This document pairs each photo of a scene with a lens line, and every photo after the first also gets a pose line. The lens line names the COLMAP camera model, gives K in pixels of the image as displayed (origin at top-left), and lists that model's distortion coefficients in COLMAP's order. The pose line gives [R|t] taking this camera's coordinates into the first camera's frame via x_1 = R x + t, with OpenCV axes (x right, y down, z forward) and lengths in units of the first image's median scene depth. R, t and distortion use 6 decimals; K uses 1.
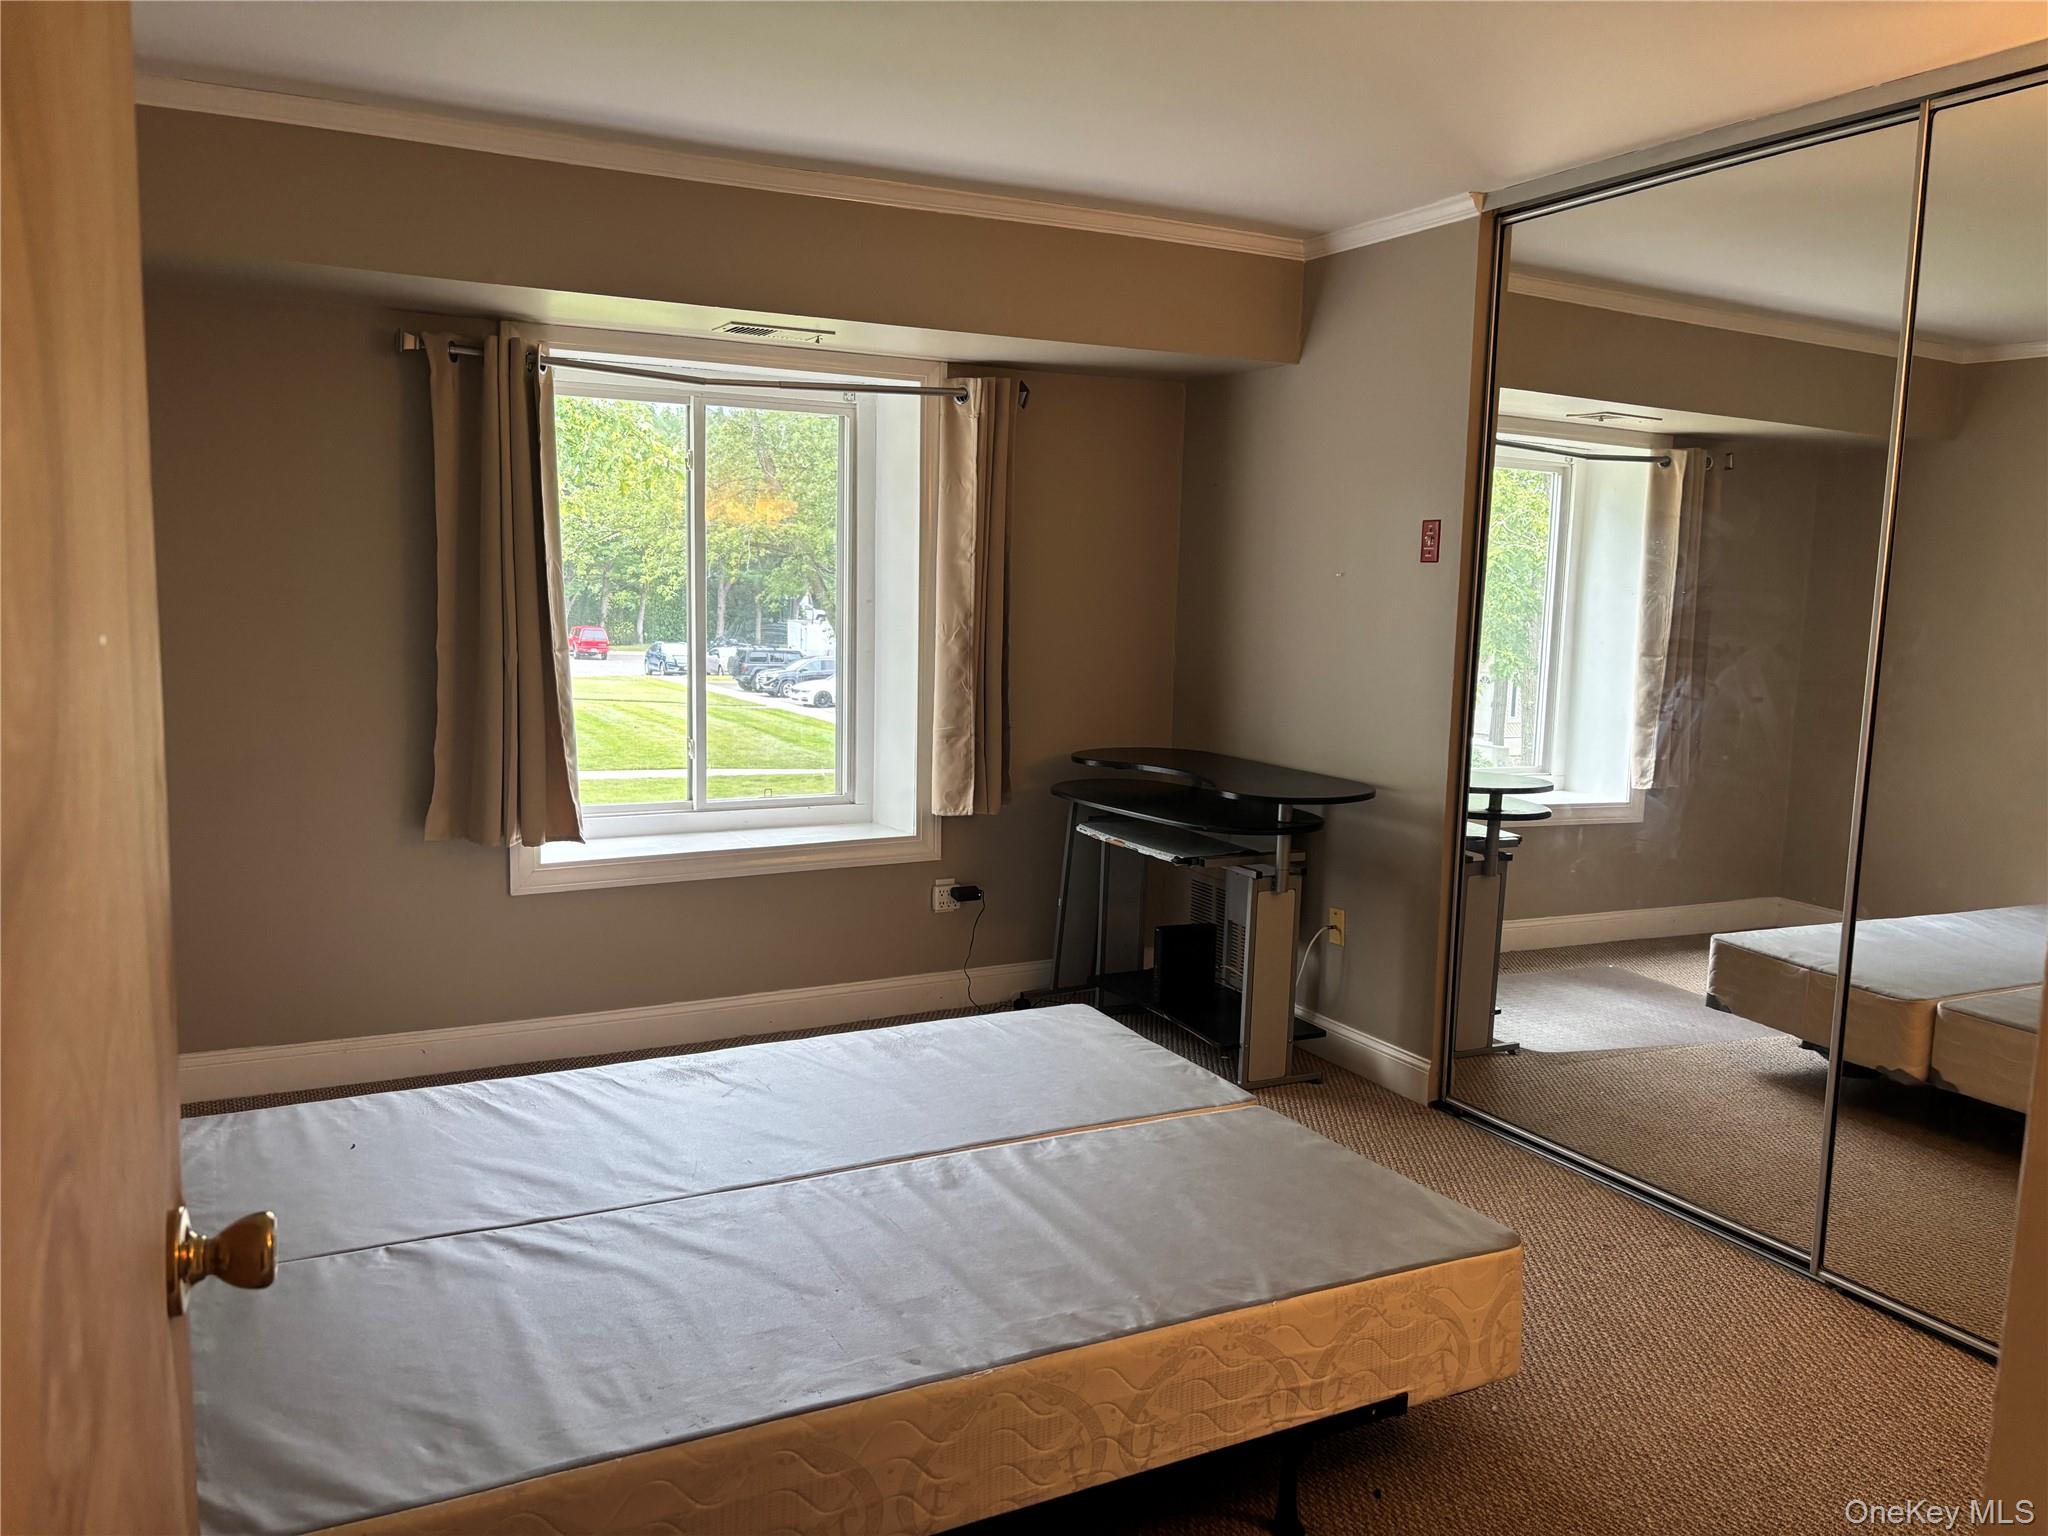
lens RADIAL K [[1556.9, 0, 1025.4], [0, 1556.9, 770.3], [0, 0, 1]] dist [0.042549, -0.039882]
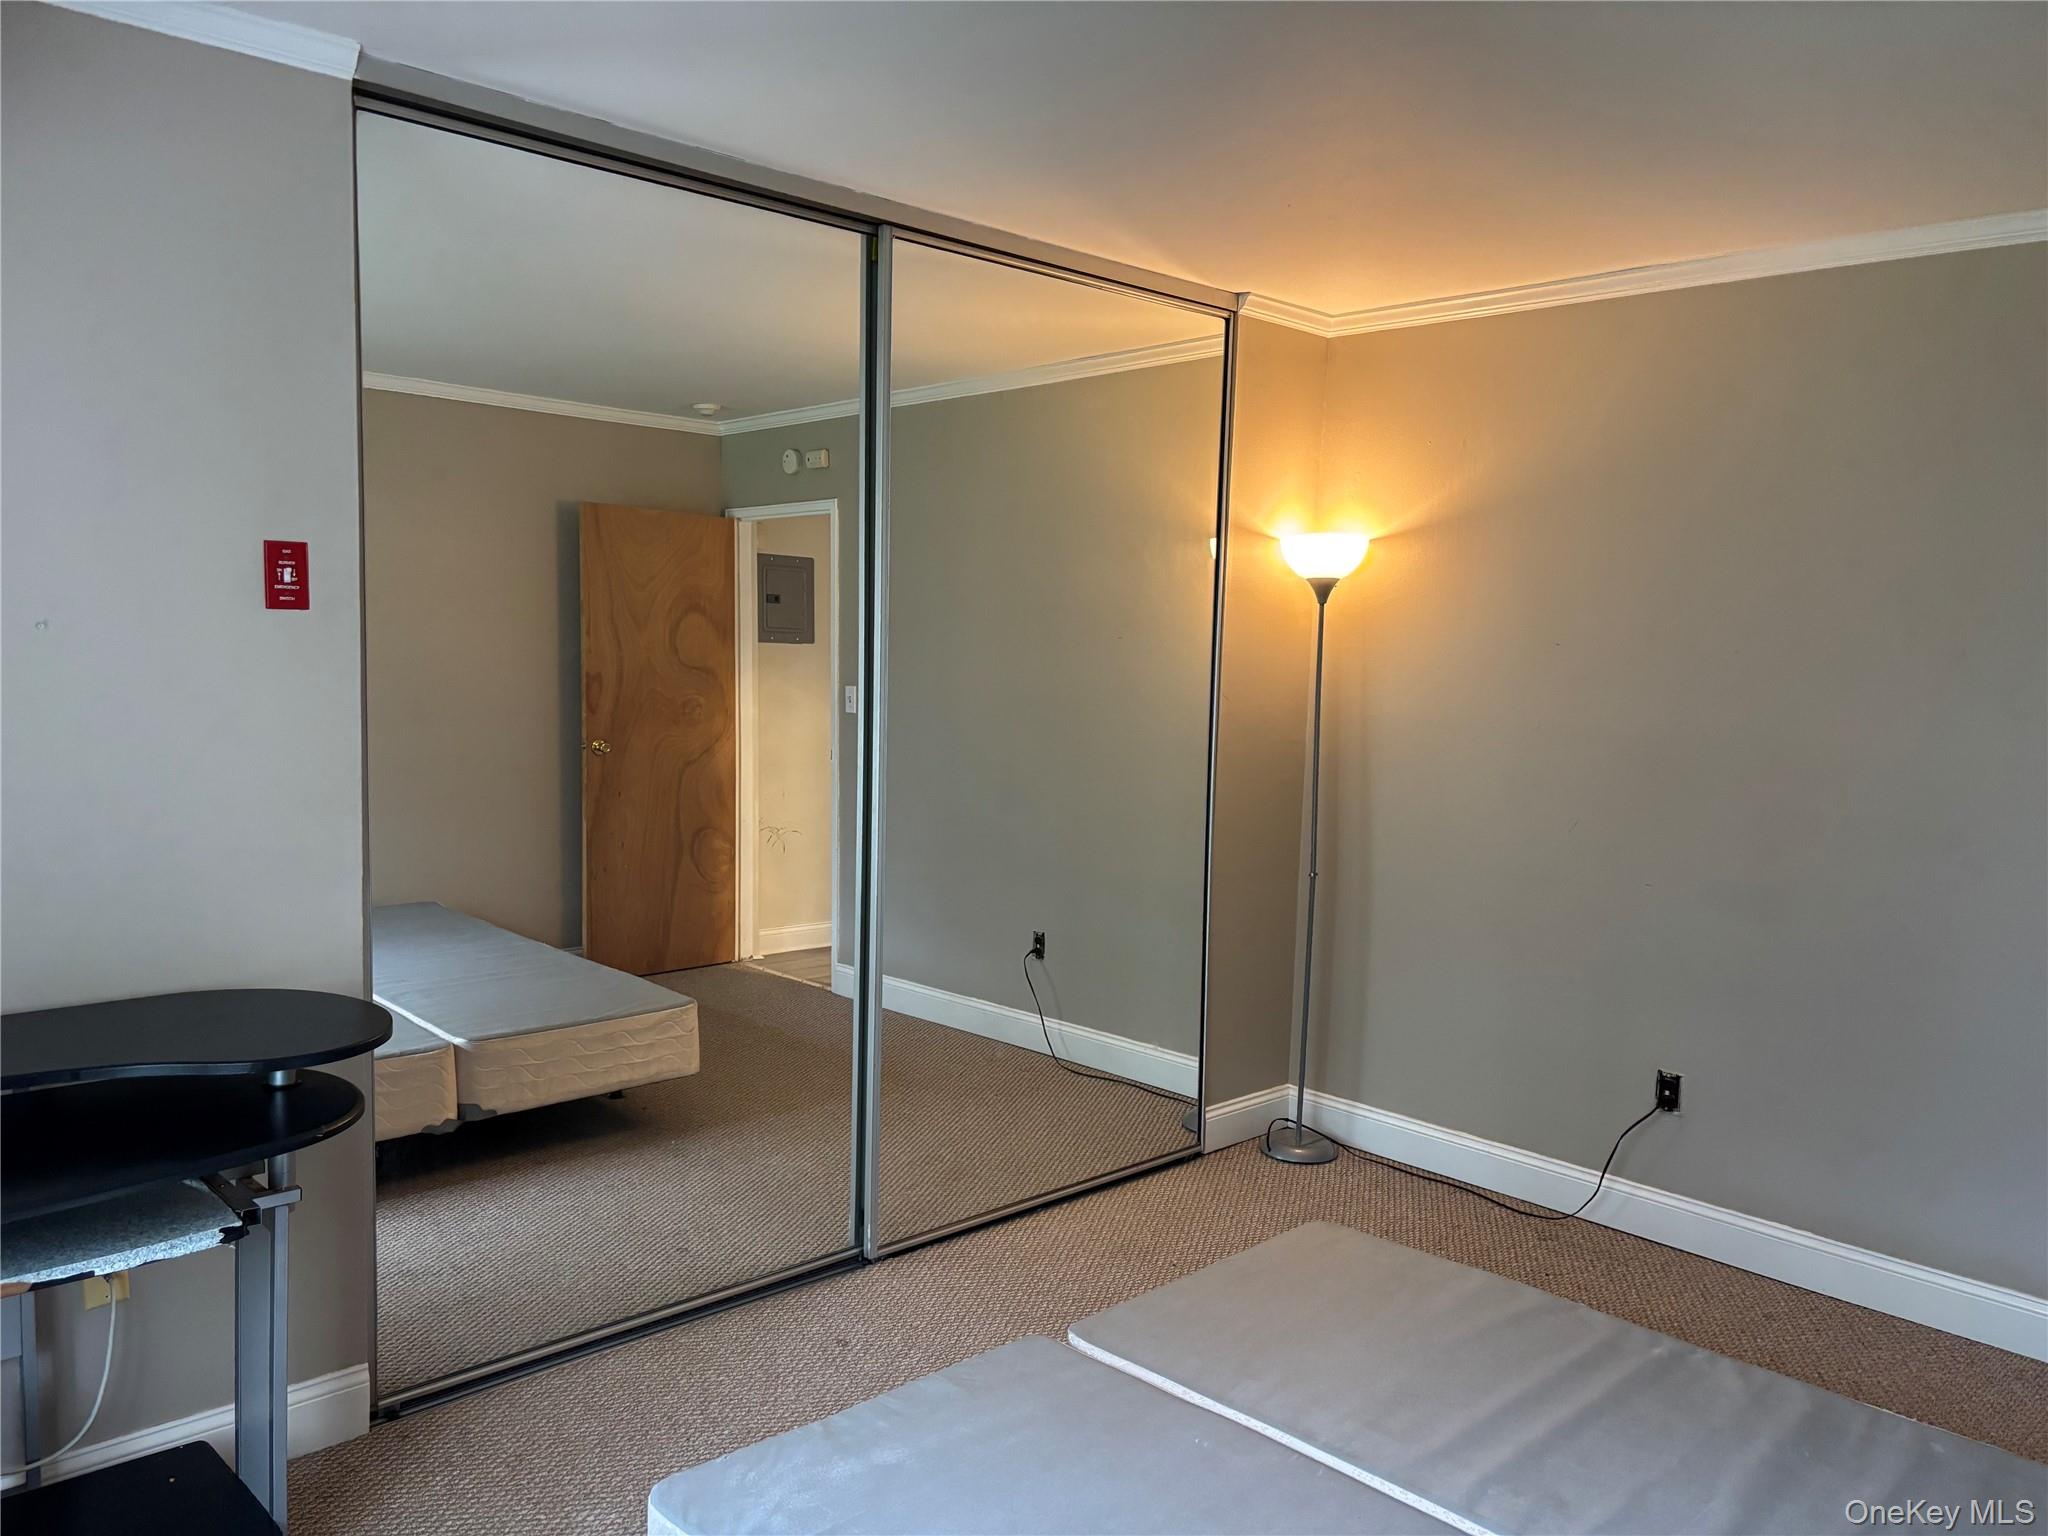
lens RADIAL K [[1556.9, 0, 1019.4], [0, 1556.9, 763.8], [0, 0, 1]] dist [0.042549, -0.039882]
pose [[-0.273983, -0.108584, 0.955585, -0.529018], [0.097500, 0.985350, 0.139922, -0.162652], [-0.956779, 0.131506, -0.259383, 1.103218]]
